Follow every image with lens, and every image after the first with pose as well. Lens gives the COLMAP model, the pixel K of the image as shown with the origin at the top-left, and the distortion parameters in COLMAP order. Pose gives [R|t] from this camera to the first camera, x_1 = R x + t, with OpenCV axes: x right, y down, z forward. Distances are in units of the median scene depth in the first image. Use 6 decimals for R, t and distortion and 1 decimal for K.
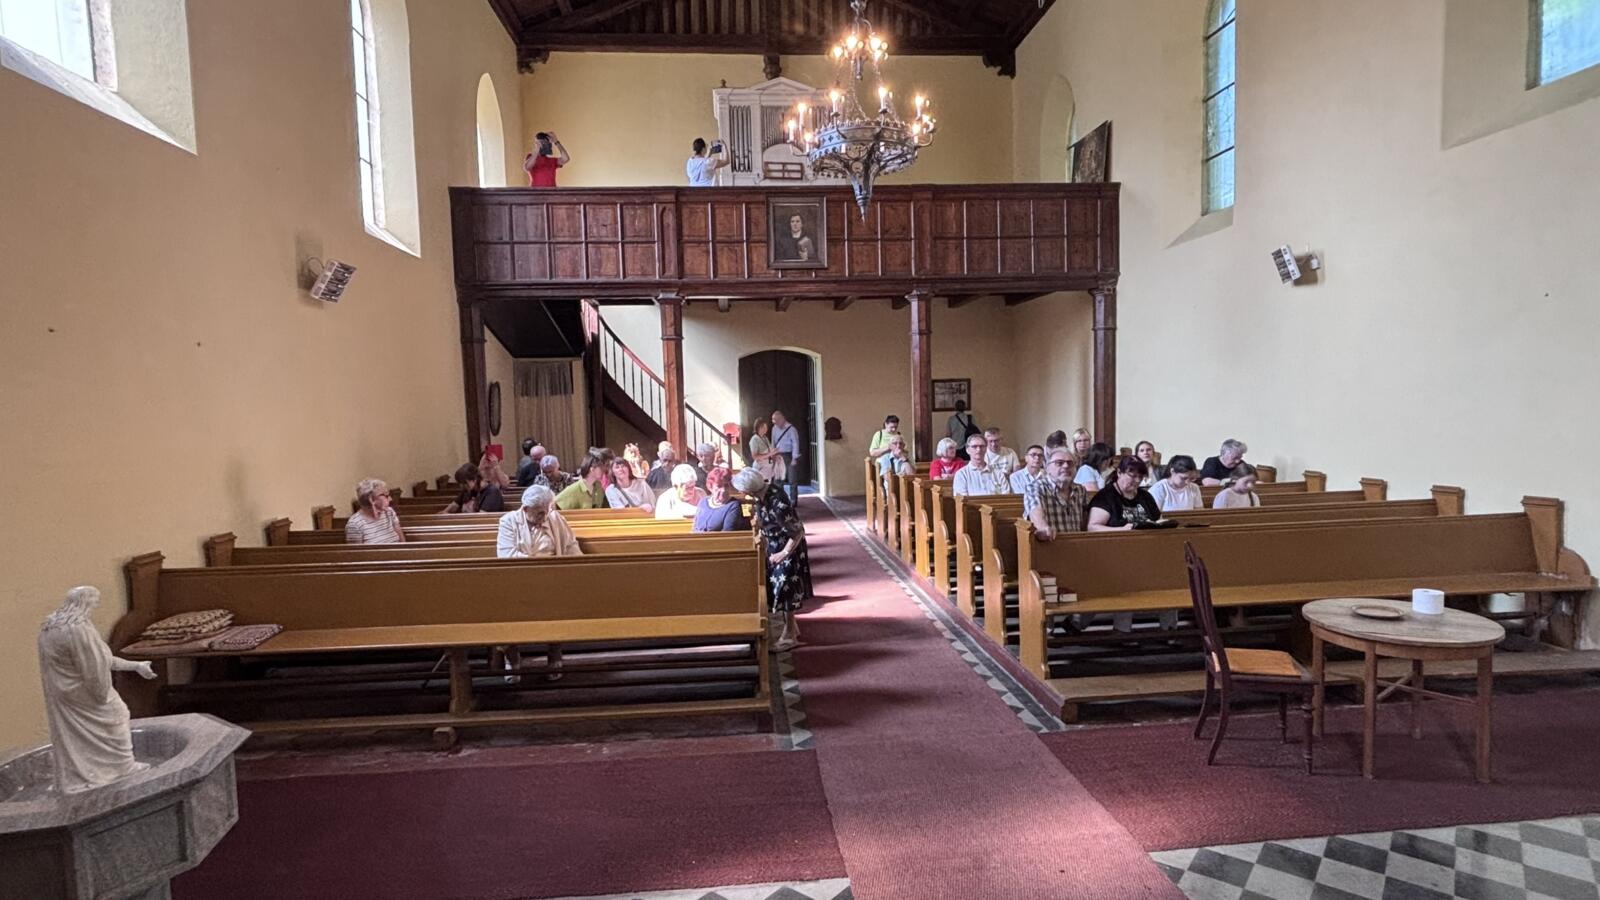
lens RADIAL K [[806.5, 0, 799.6], [0, 806.5, 453.8], [0, 0, 1]] dist [-0.000068, -0.000073]
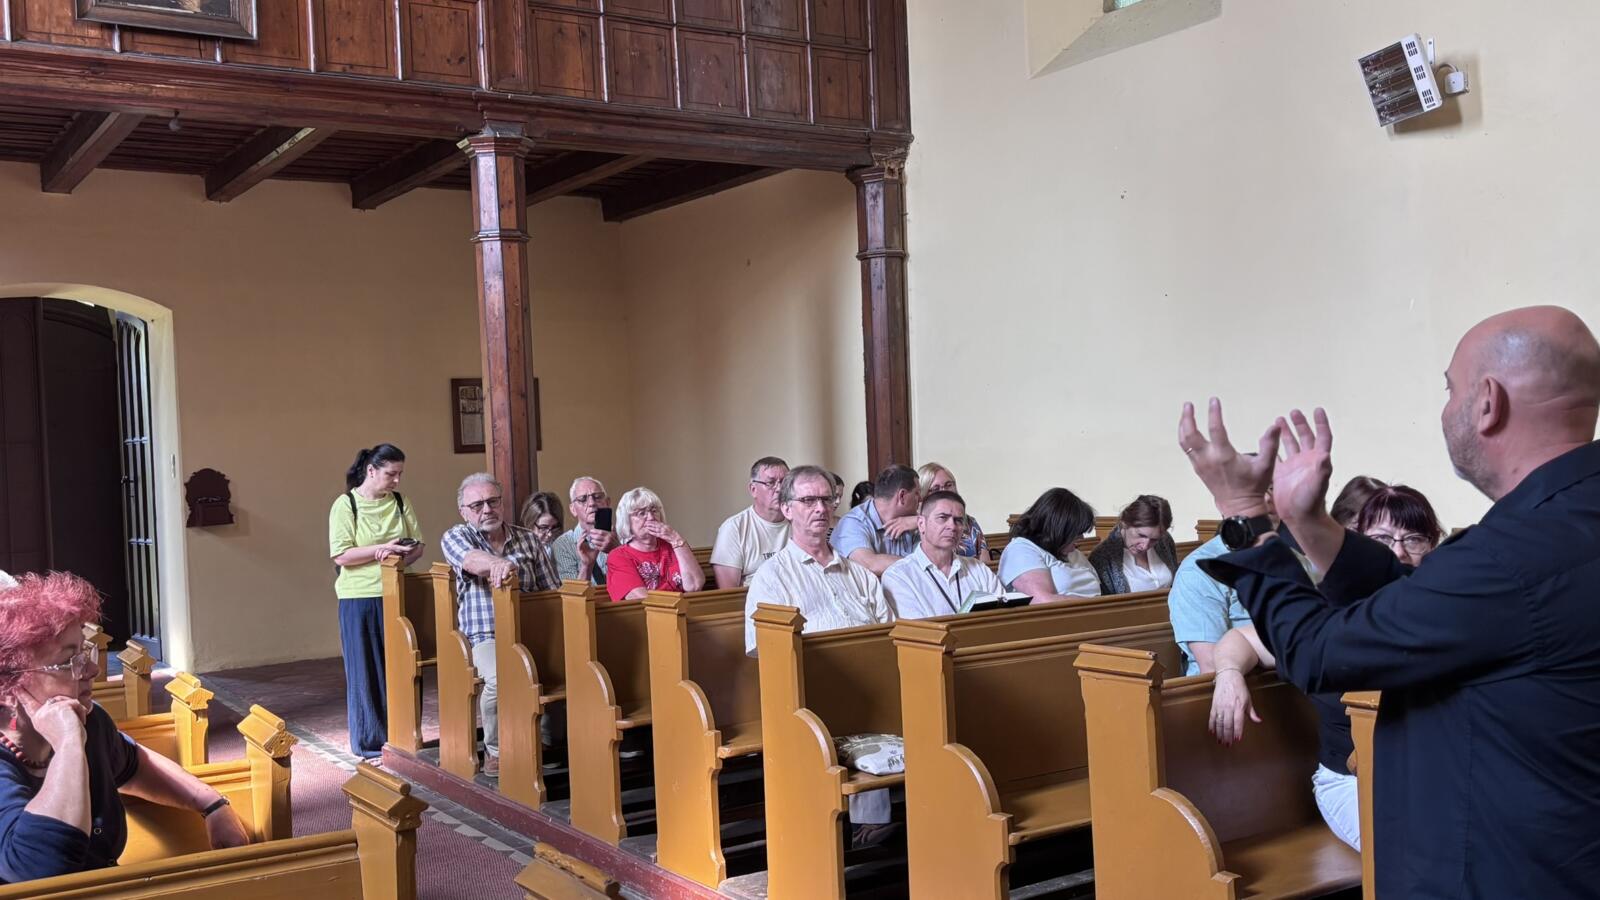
lens RADIAL K [[1546.3, 0, 799.7], [0, 1546.3, 450.2], [0, 0, 1]] dist [0.048428, 0.000000]
pose [[0.884476, -0.007279, 0.466529, -0.077480], [0.044209, 0.996687, -0.068262, 0.013322], [-0.464487, 0.081000, 0.881868, 0.266015]]
